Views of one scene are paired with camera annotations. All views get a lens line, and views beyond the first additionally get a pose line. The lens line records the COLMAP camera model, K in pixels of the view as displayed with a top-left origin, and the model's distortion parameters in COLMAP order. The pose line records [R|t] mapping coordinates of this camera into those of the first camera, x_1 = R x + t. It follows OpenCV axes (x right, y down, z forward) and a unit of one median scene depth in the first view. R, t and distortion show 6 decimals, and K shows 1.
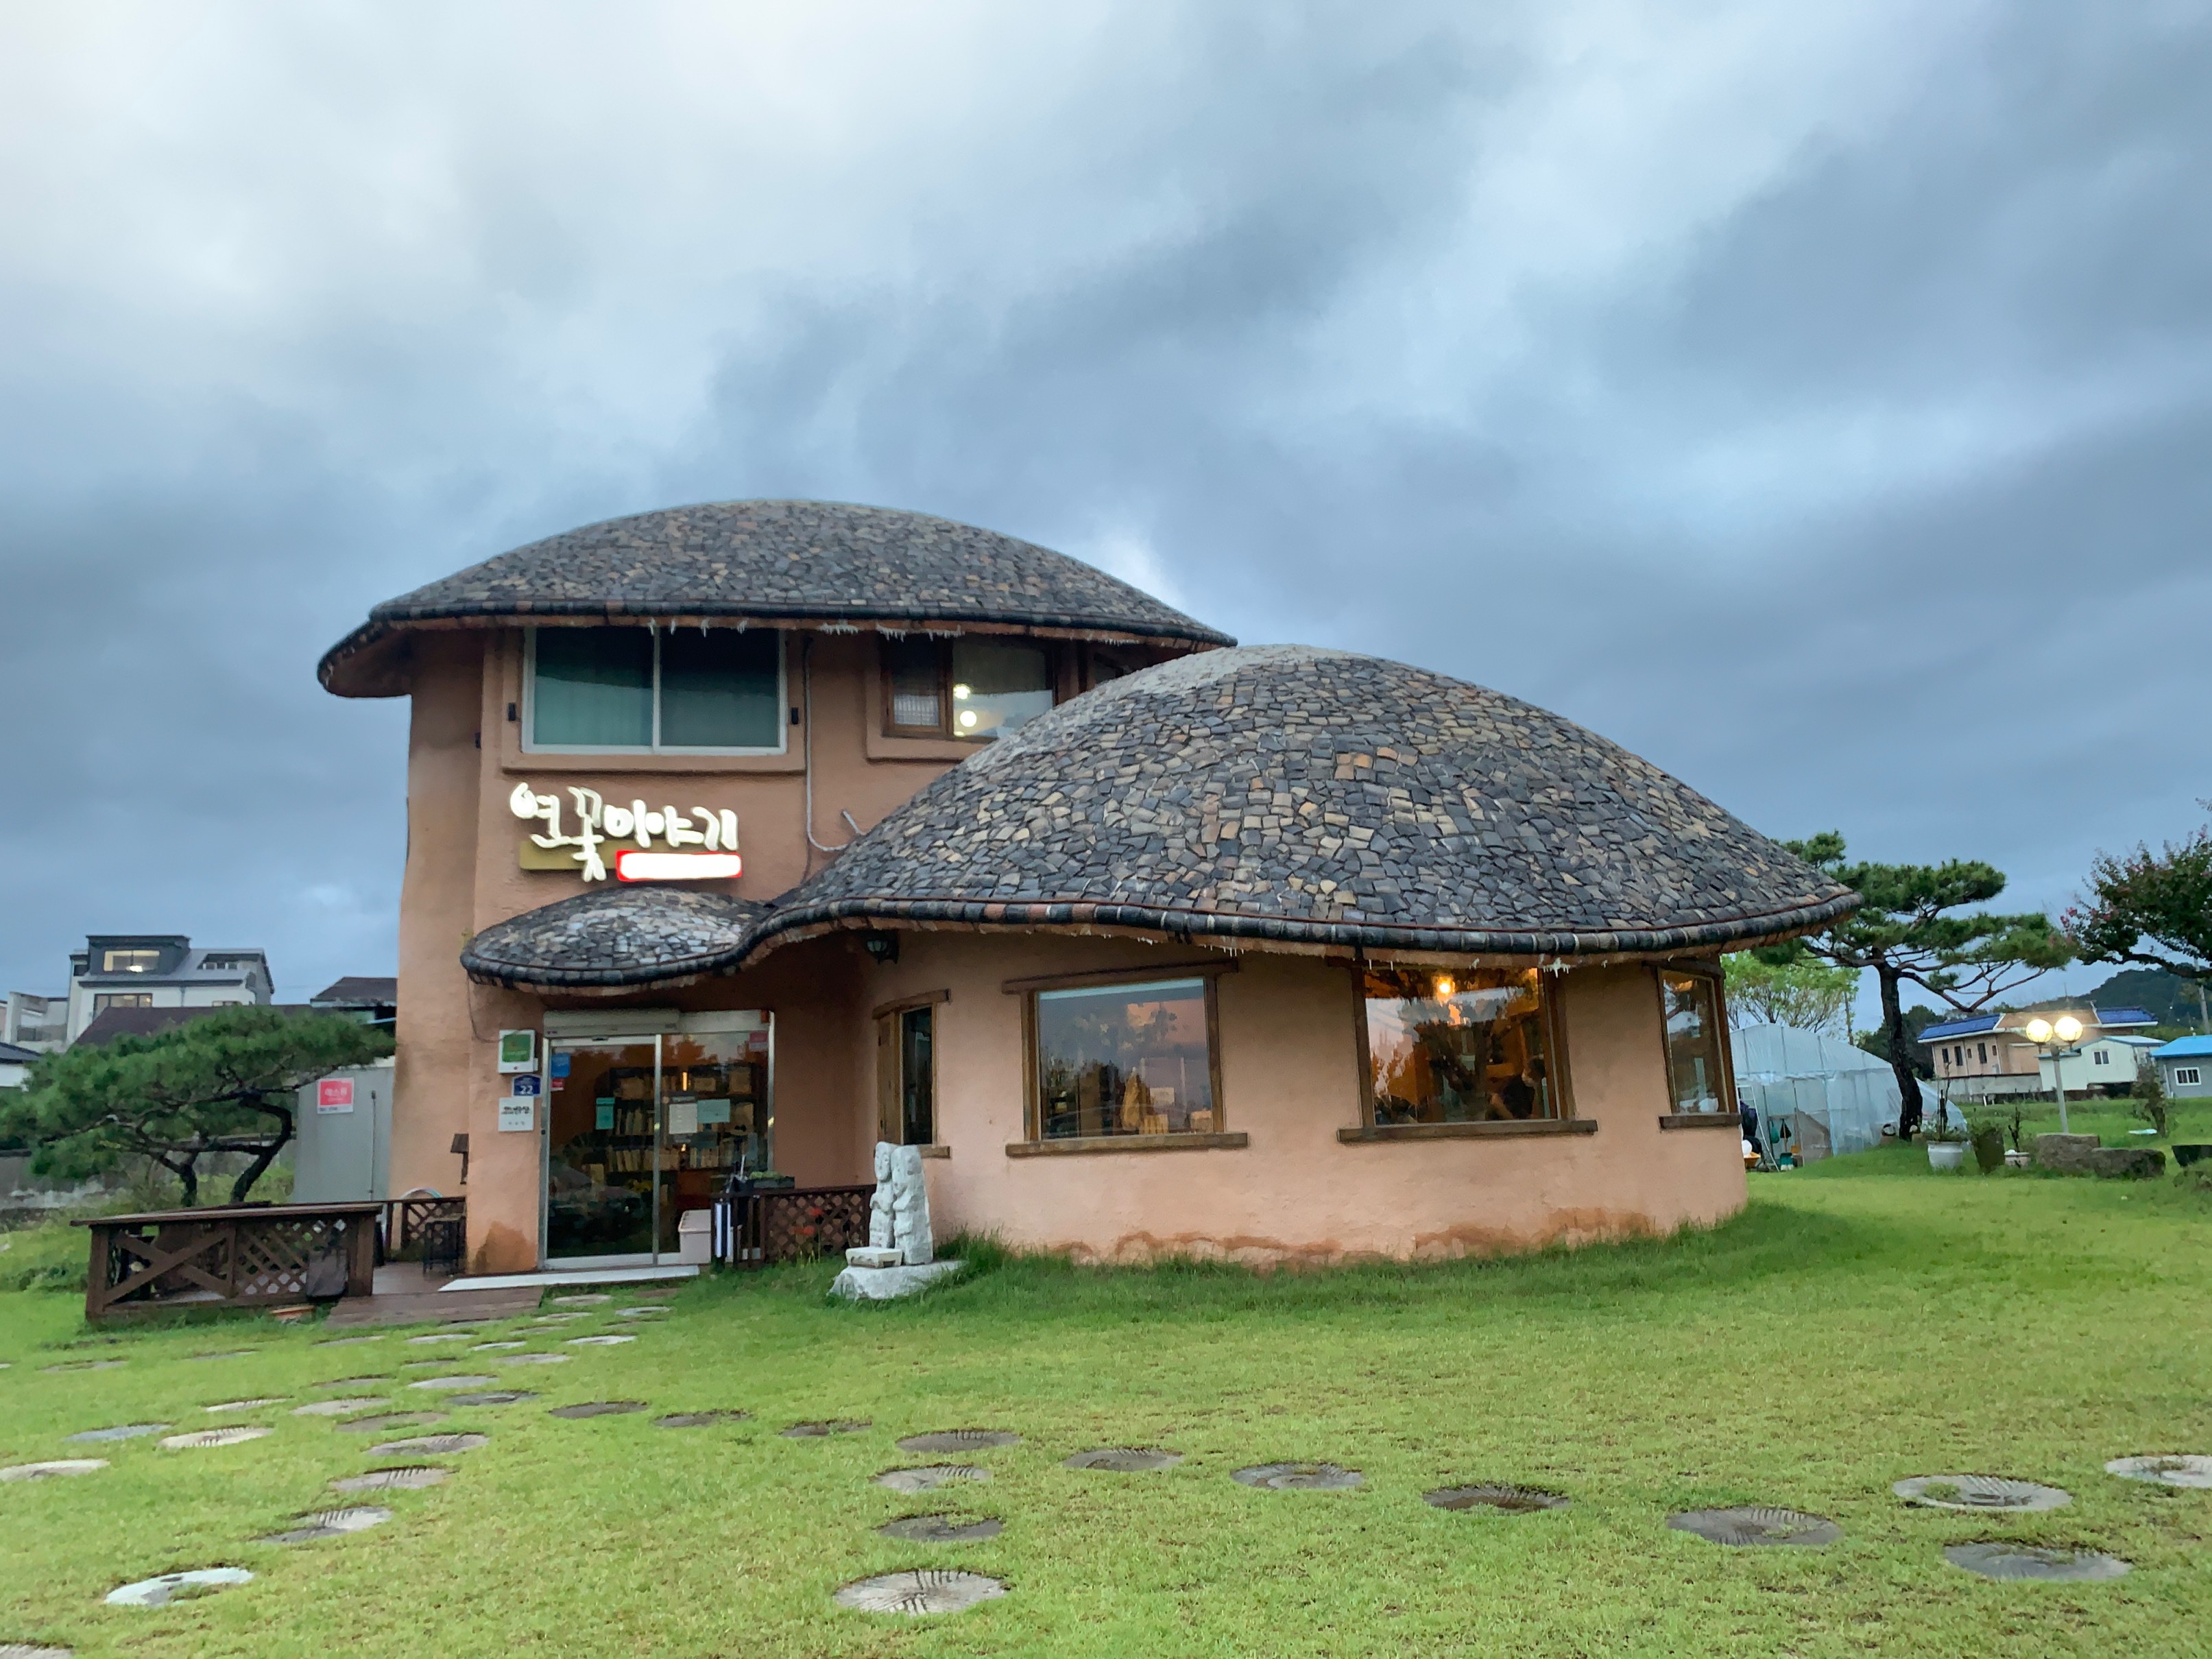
lens RADIAL K [[1648.7, 0, 1108.8], [0, 1648.7, 795.5], [0, 0, 1]] dist [0.146262, -0.326891]
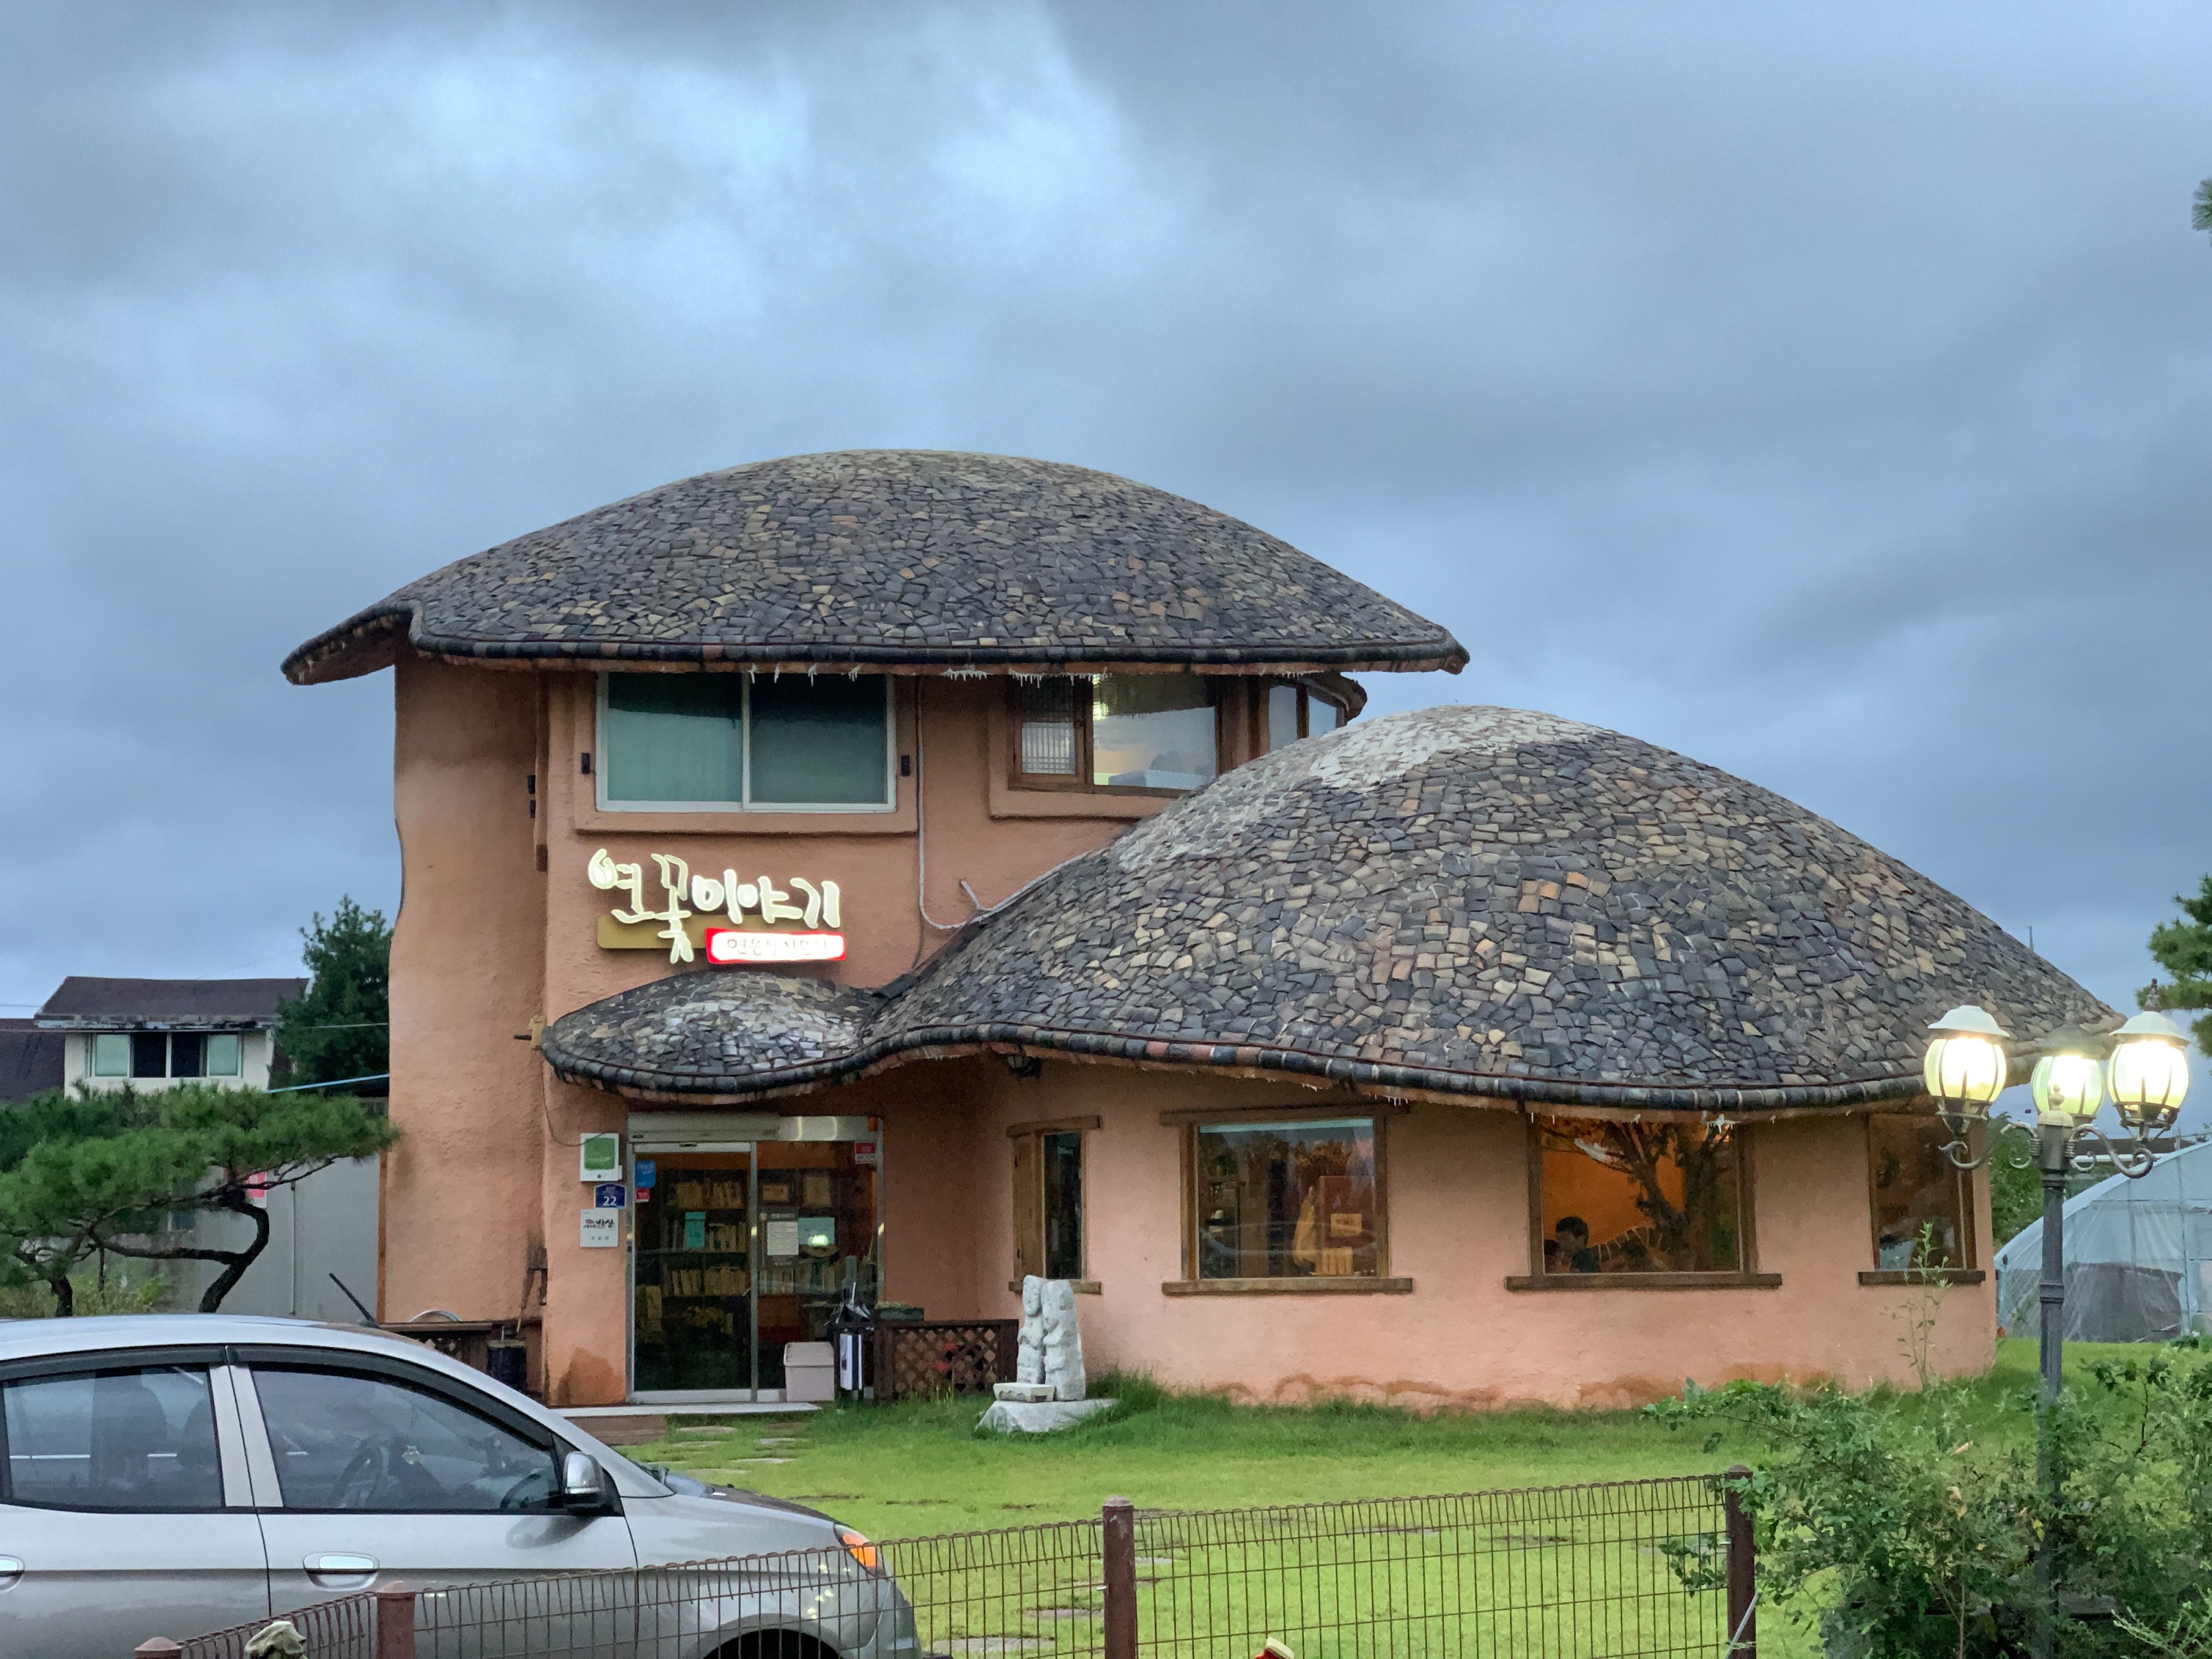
lens RADIAL K [[3313.1, 0, 1104.5], [0, 3313.1, 833.9], [0, 0, 1]] dist [-0.002072, 0.166743]
pose [[0.998065, 0.020033, -0.058857, 0.011595], [-0.015418, 0.996846, 0.077847, -0.191705], [0.060231, -0.076789, 0.995226, -0.865233]]
